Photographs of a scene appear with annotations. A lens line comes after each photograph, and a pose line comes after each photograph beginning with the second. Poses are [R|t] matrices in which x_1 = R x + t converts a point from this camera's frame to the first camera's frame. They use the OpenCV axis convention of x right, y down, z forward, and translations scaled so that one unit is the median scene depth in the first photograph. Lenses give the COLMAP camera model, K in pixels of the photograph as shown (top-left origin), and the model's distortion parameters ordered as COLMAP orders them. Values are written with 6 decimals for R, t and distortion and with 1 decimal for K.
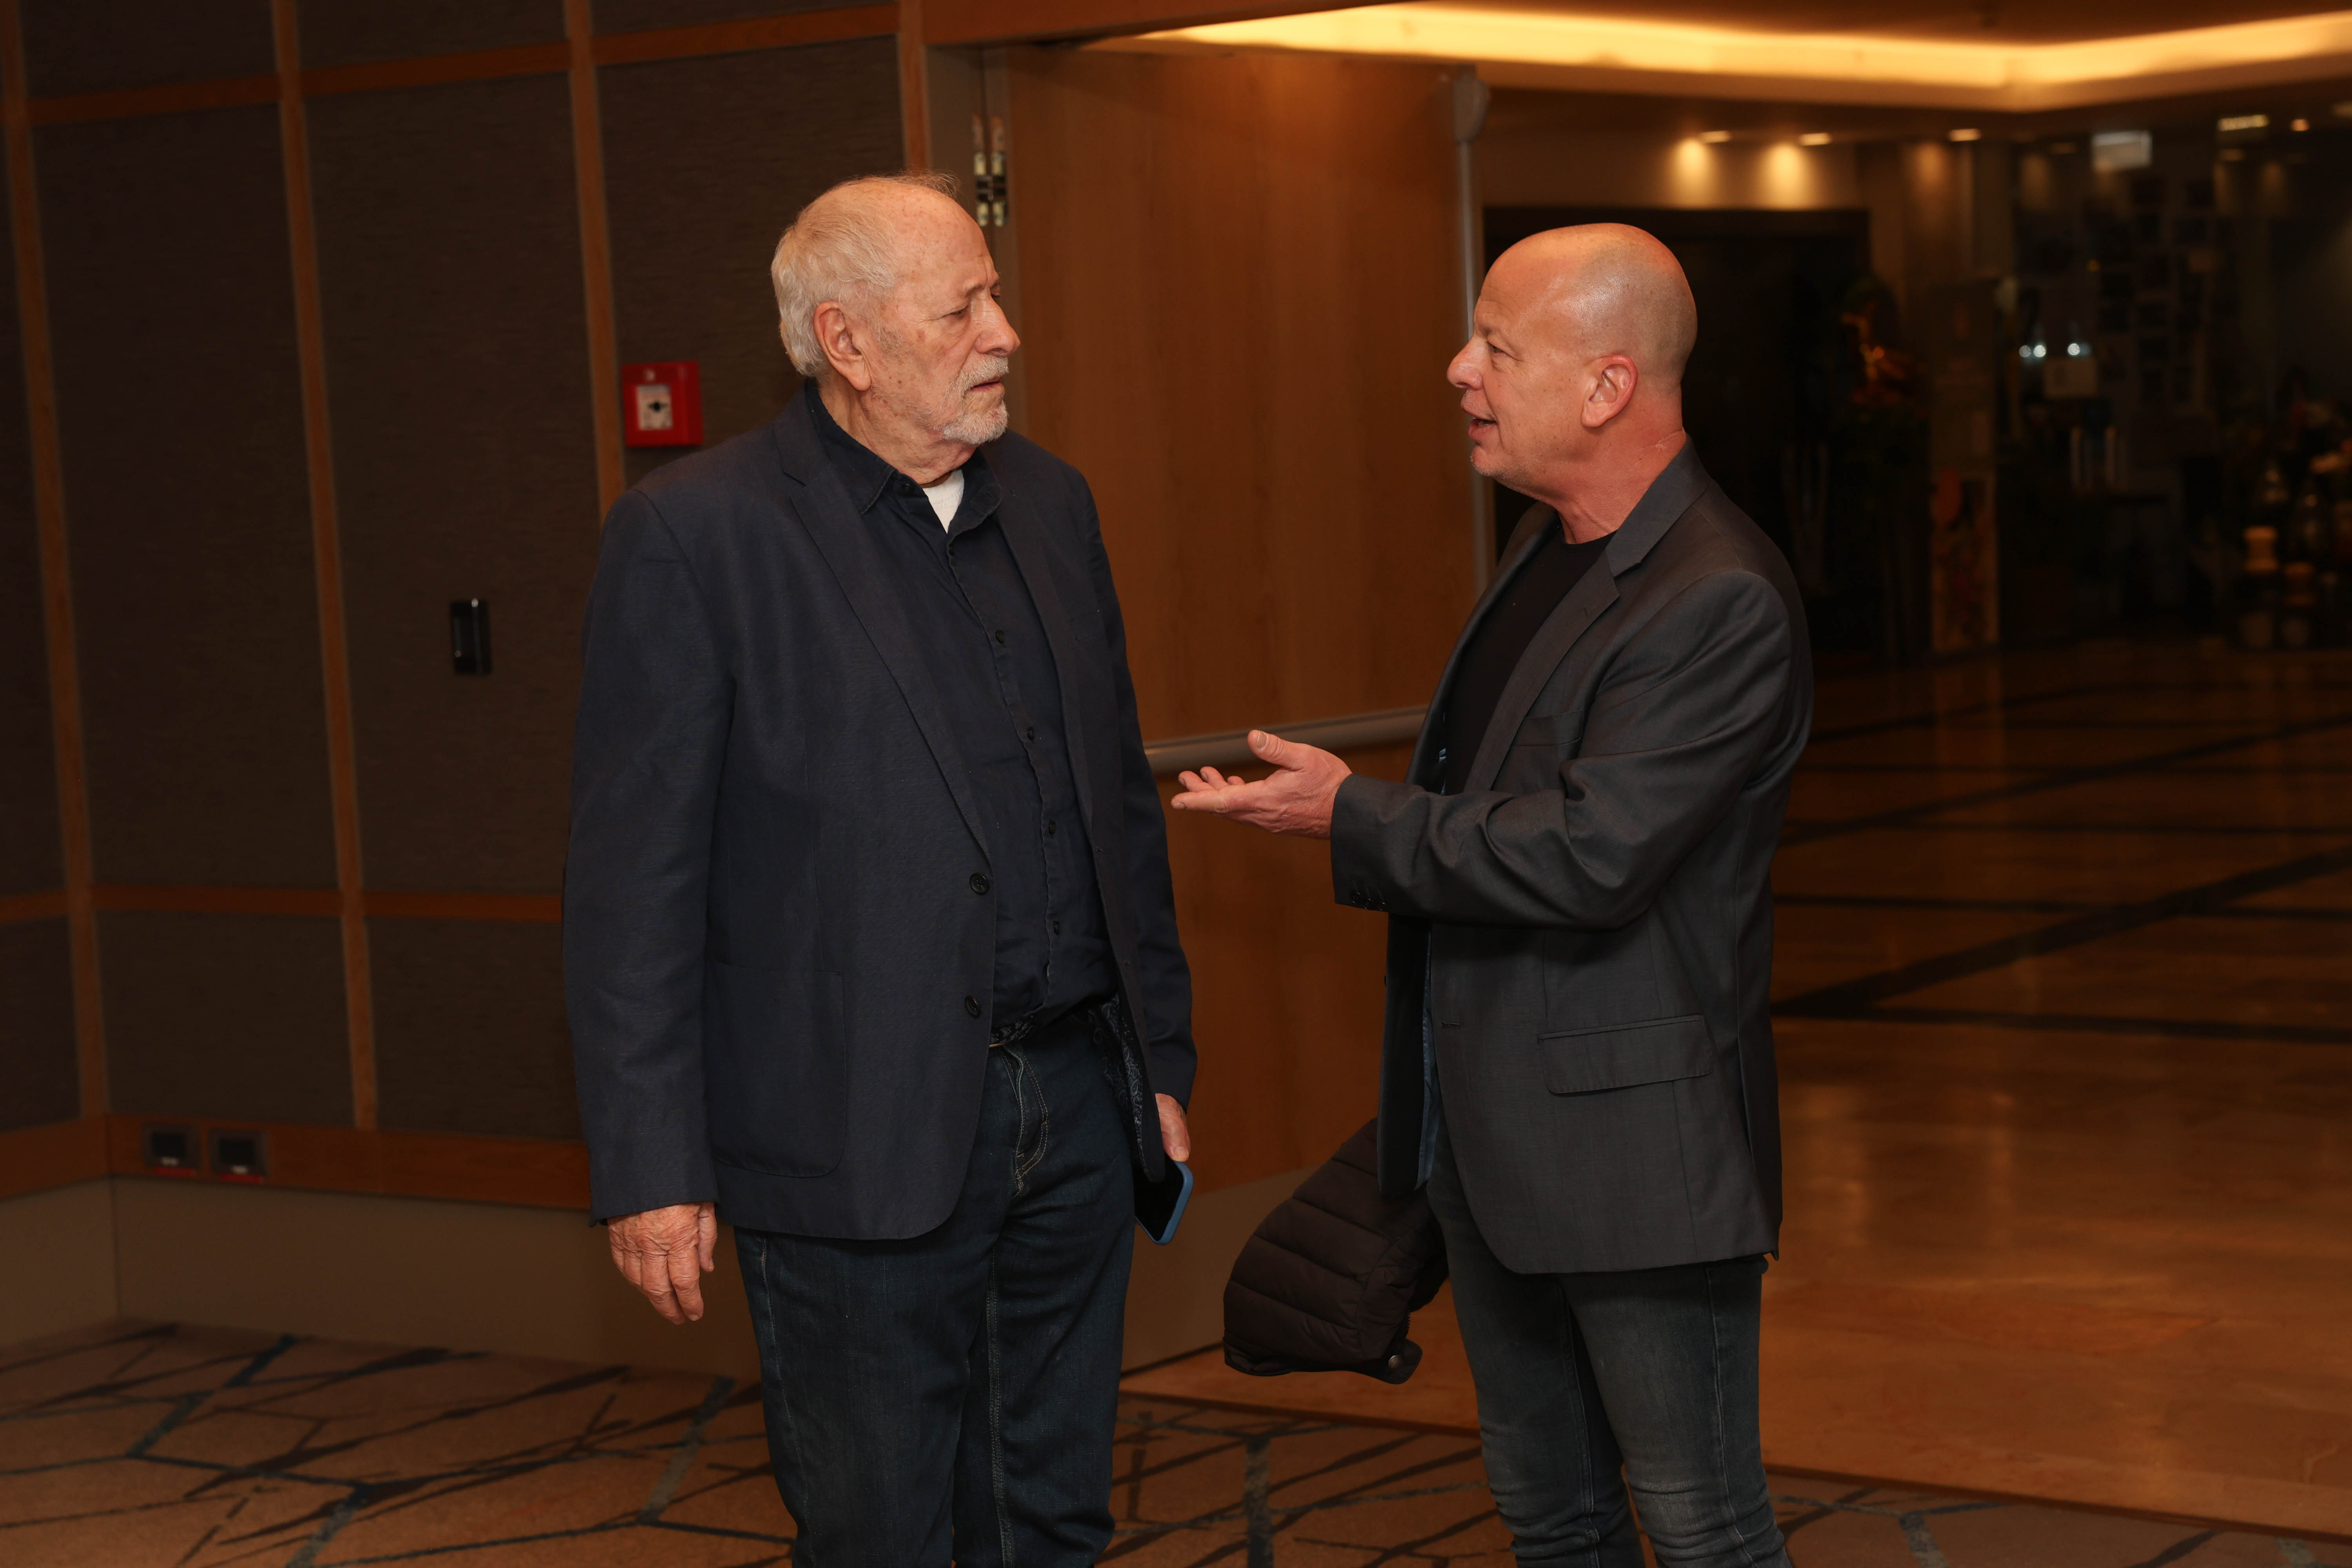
lens RADIAL K [[4786.8, 0, 1173.1], [0, 4786.8, 777.3], [0, 0, 1]] dist [0.091726, 0.000000]
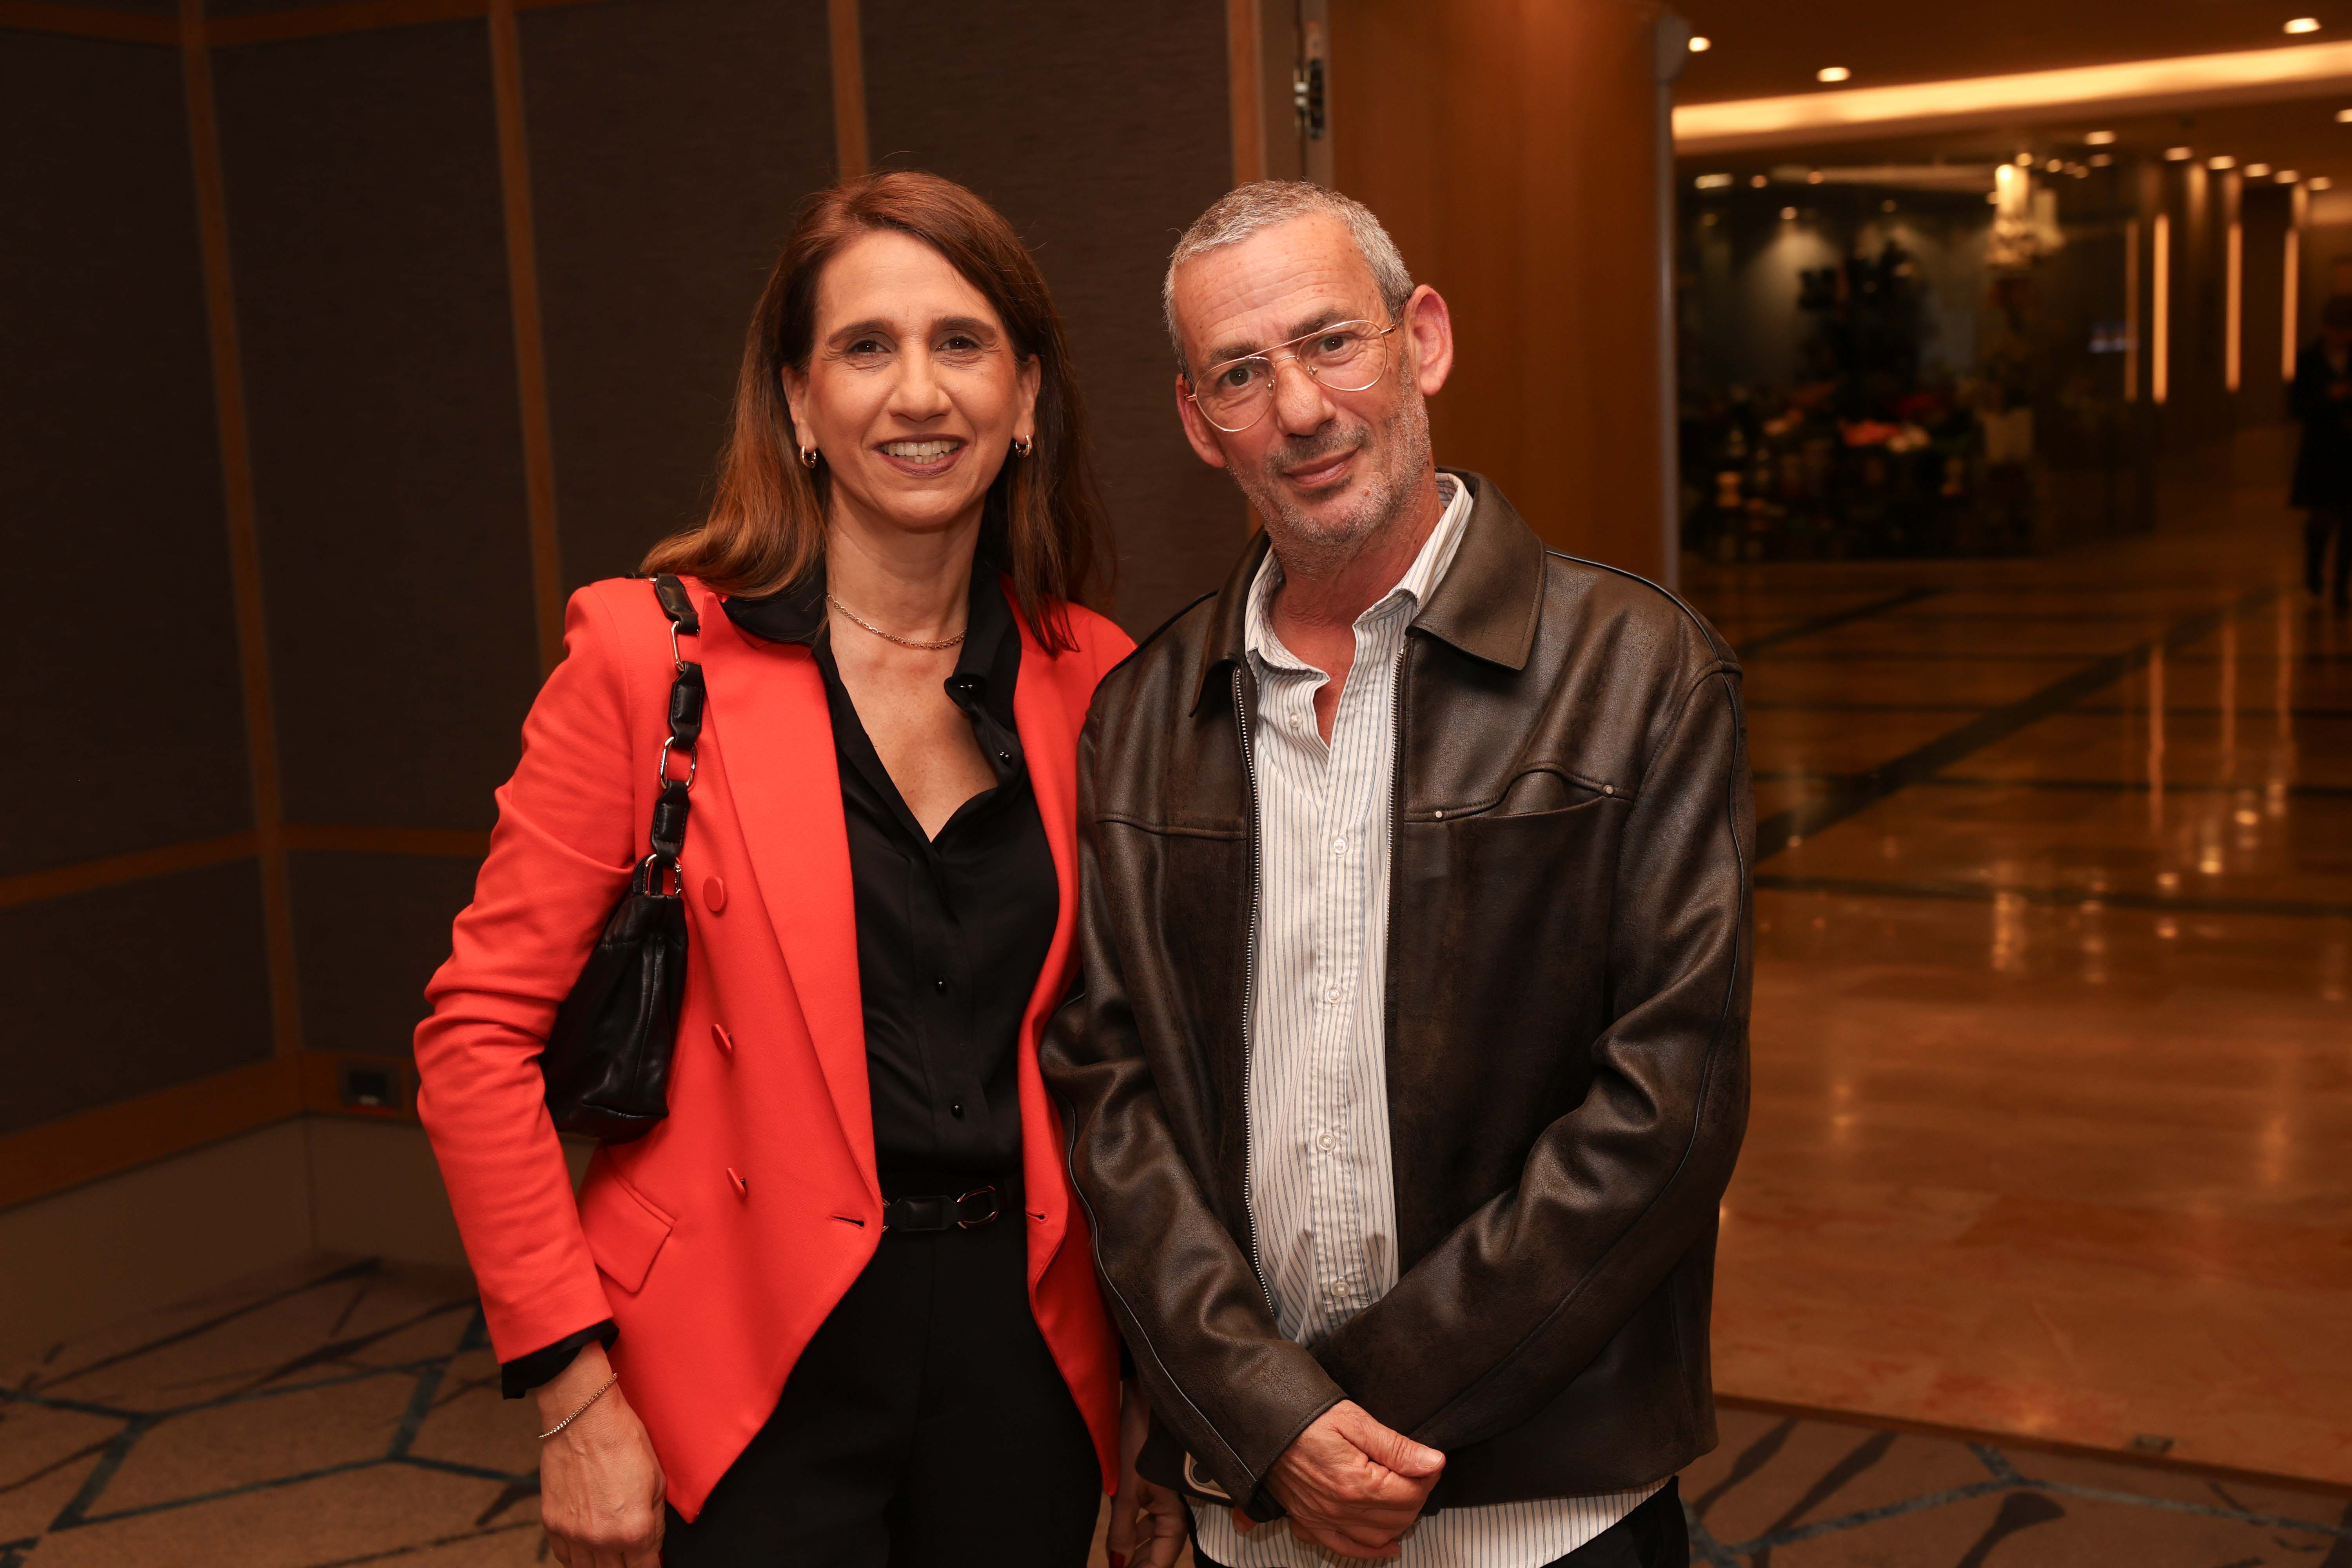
lens RADIAL K [[3054.8, 0, 1182.0], [0, 3054.8, 791.7], [0, 0, 1]] dist [-0.017883, 0.000000]
pose [[0.990305, -0.013465, 0.138255, -0.128855], [0.006449, 0.998674, 0.051071, -0.015431], [-0.138759, -0.049685, 0.989079, 0.355397]]
